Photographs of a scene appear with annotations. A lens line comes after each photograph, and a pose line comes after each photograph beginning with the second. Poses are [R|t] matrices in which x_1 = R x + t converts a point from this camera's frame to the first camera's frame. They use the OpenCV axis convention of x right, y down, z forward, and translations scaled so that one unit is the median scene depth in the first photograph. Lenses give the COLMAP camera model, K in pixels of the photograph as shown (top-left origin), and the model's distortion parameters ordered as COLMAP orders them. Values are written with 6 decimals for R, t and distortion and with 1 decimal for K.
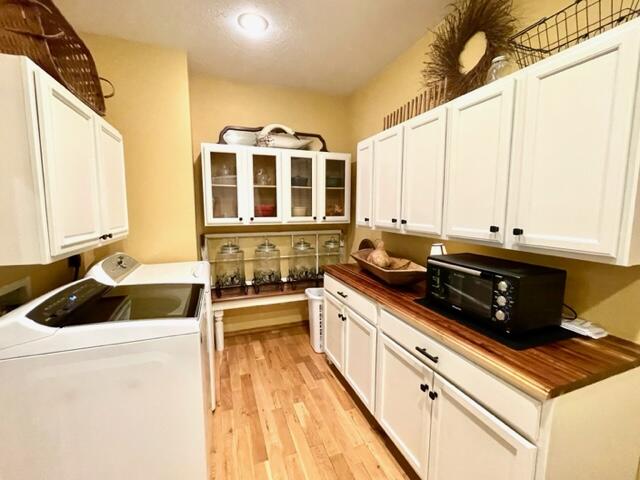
lens RADIAL K [[278.9, 0, 318.5], [0, 278.9, 238.8], [0, 0, 1]] dist [0.001863, -0.001256]
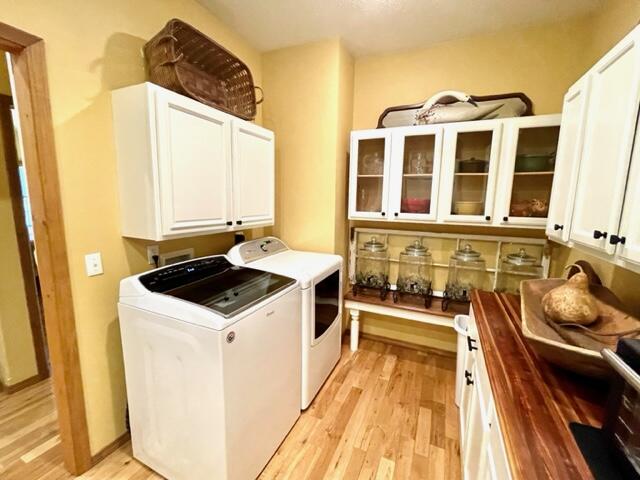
lens RADIAL K [[278.9, 0, 320.1], [0, 278.9, 239.1], [0, 0, 1]] dist [0.001863, -0.001256]
pose [[0.711341, 0.115938, -0.693219, 0.186771], [-0.095903, 0.993087, 0.067679, -0.031848], [0.696273, 0.018339, 0.717542, 0.231280]]
